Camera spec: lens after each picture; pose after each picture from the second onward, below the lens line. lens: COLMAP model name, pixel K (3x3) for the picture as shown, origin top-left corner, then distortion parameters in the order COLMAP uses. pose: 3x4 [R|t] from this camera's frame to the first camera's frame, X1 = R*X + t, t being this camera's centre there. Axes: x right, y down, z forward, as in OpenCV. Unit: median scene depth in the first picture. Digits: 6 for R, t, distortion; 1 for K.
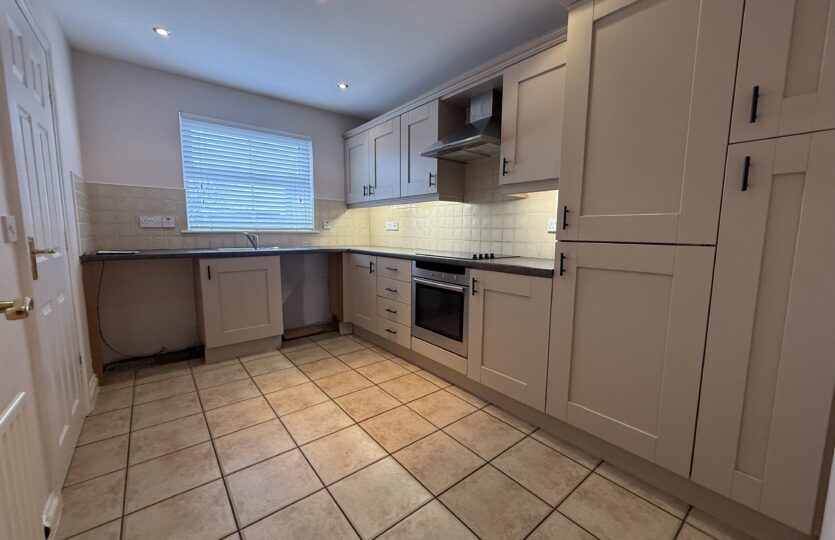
lens RADIAL K [[326.8, 0, 413.5], [0, 326.8, 271.4], [0, 0, 1]] dist [0.000539, 0.000015]
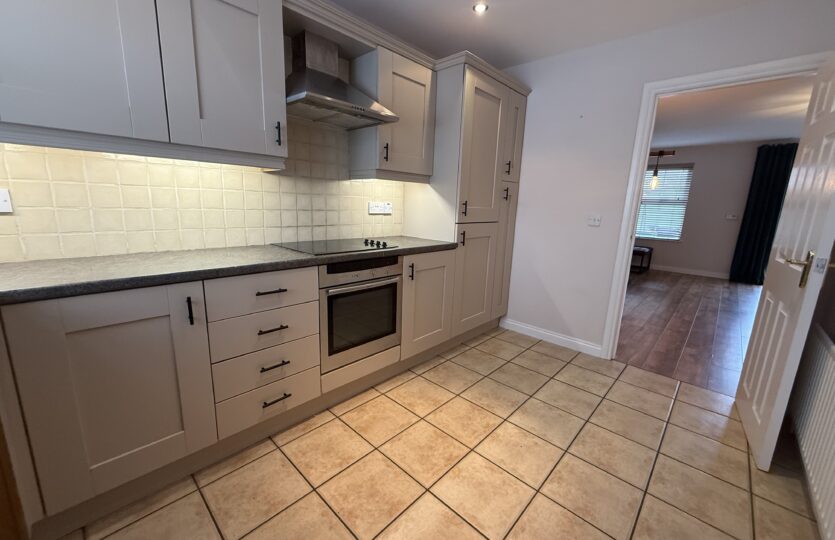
lens RADIAL K [[326.8, 0, 418.8], [0, 326.8, 271.4], [0, 0, 1]] dist [0.000539, 0.000015]
pose [[-0.132955, -0.218856, 0.966657, -0.722778], [0.088383, 0.968812, 0.231500, -0.170591], [-0.987173, 0.116215, -0.109465, 0.956994]]
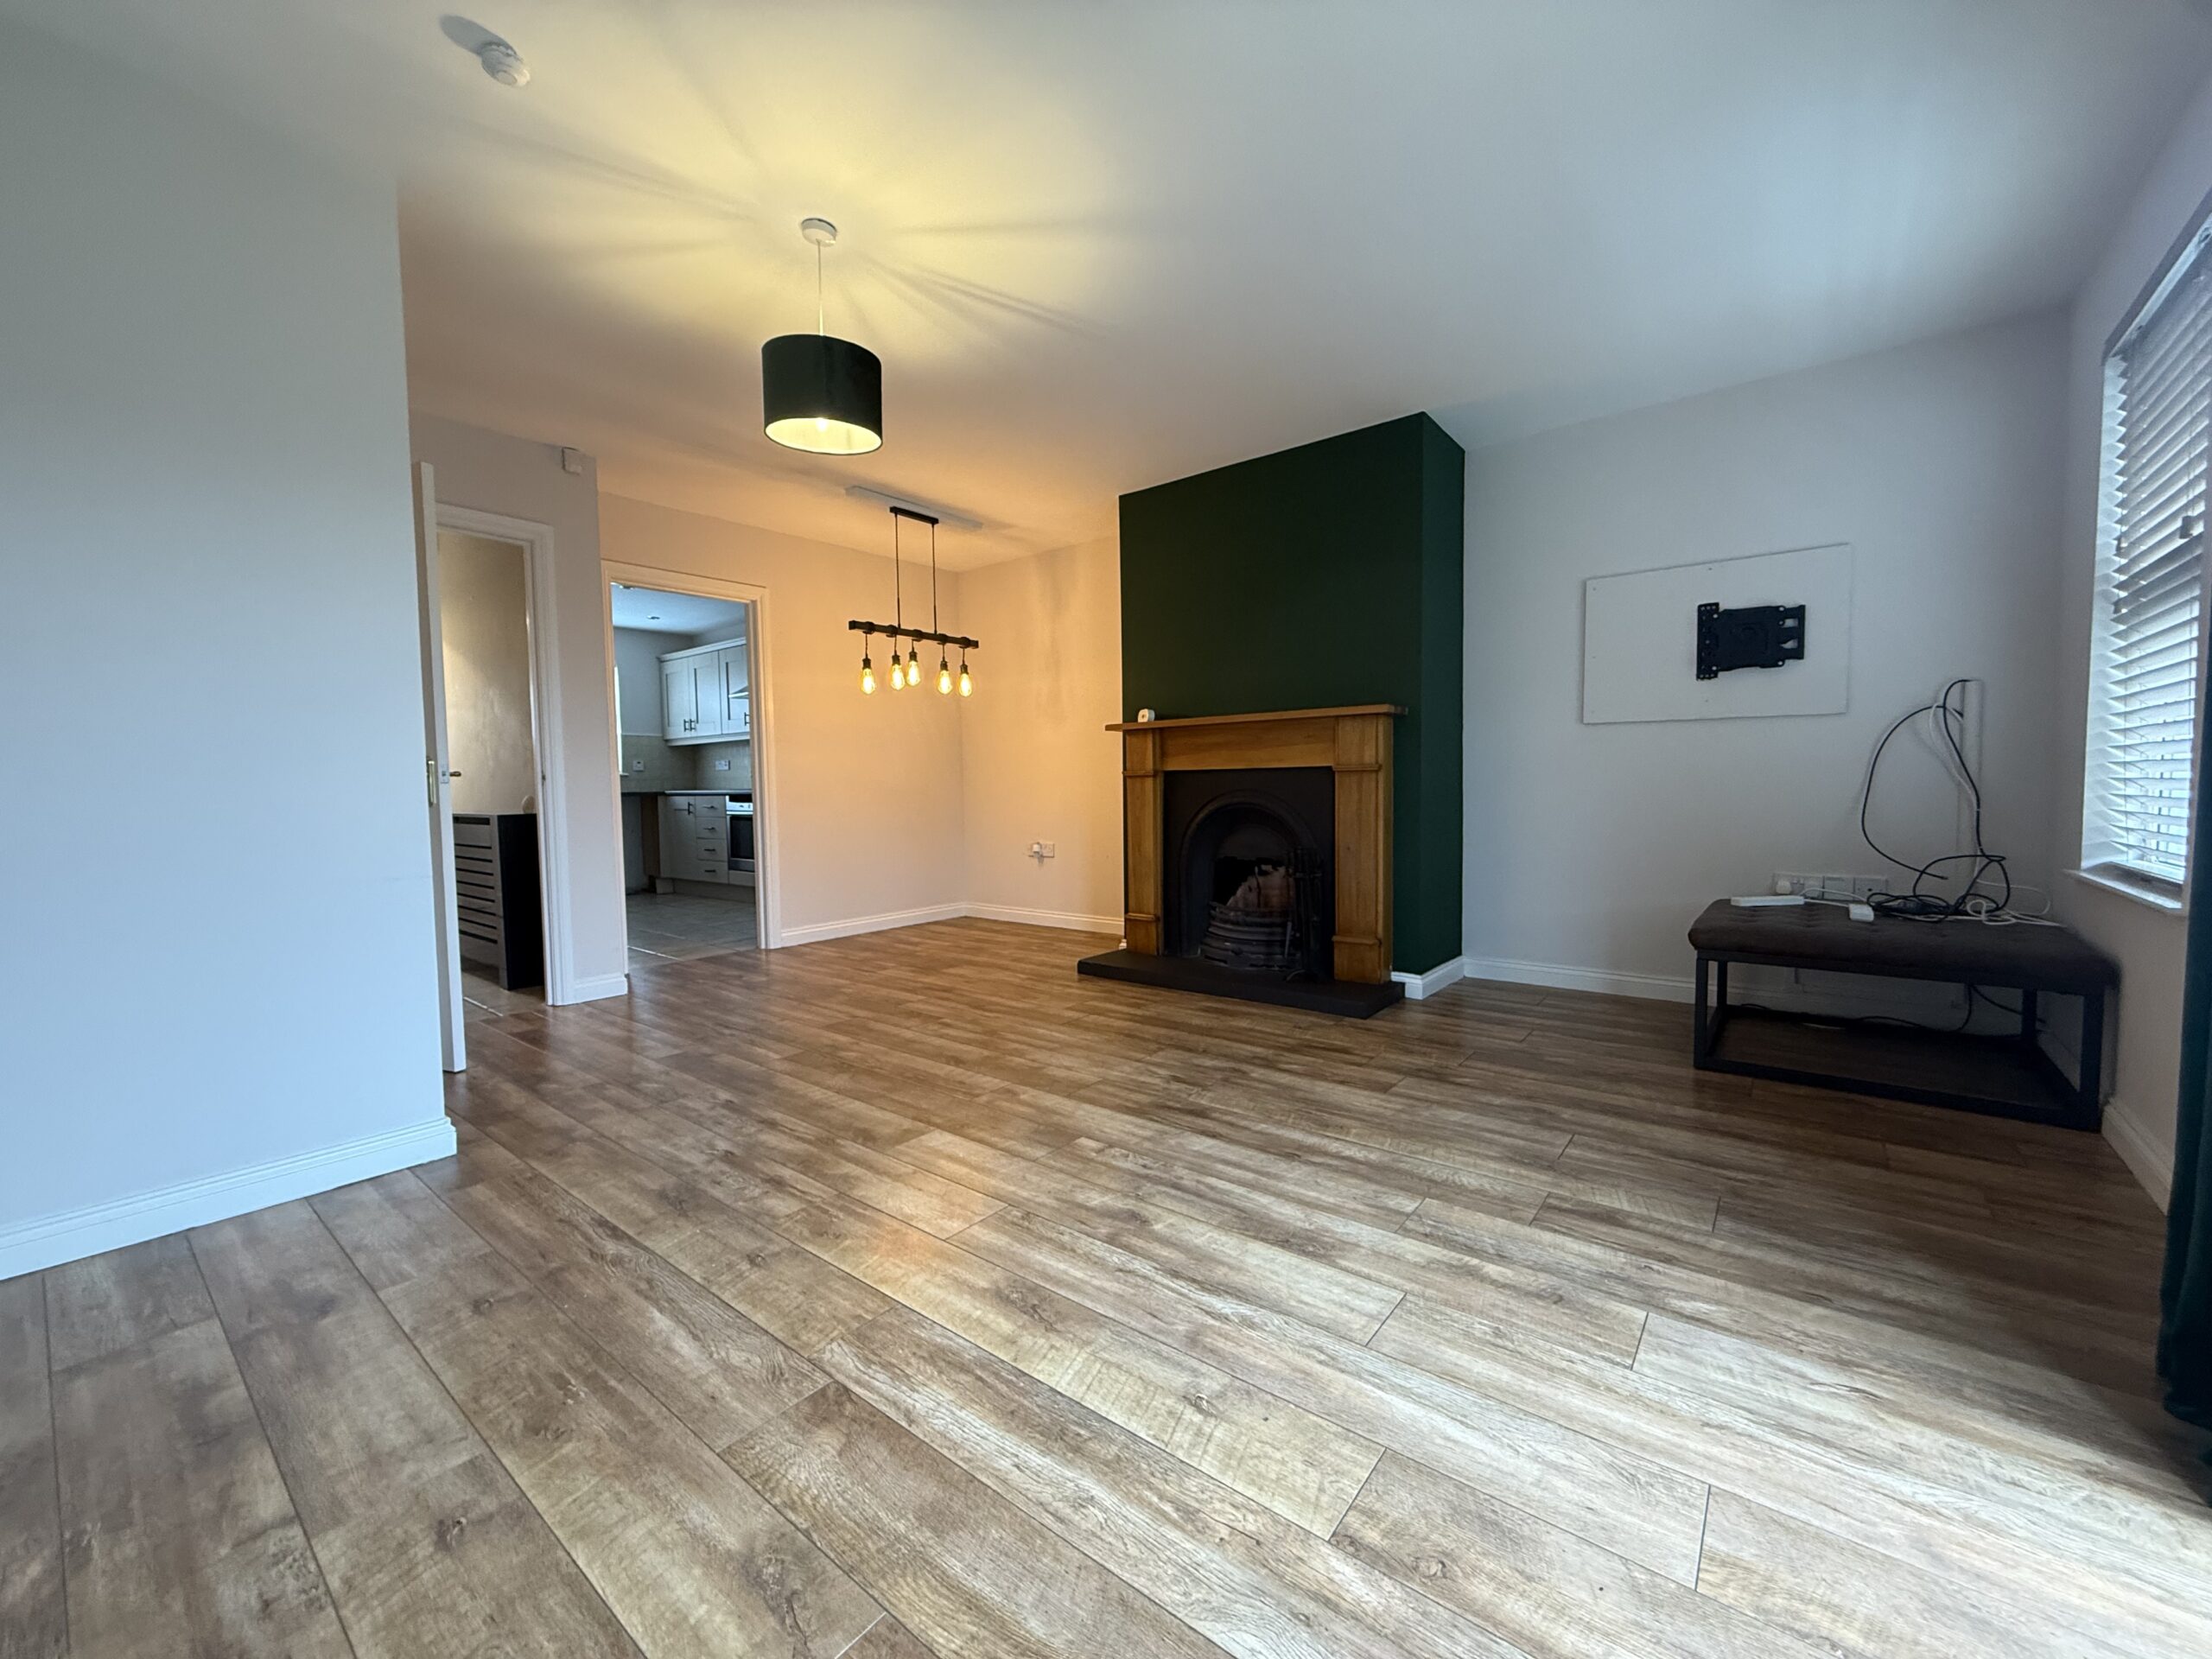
lens RADIAL K [[893.5, 0, 1144.7], [0, 893.5, 828.7], [0, 0, 1]] dist [-0.002075, 0.000808]
pose [[0.972250, -0.044021, 0.229765, 0.699938], [0.060317, 0.996100, -0.064389, 0.365742], [-0.226034, 0.076461, 0.971114, -2.265794]]
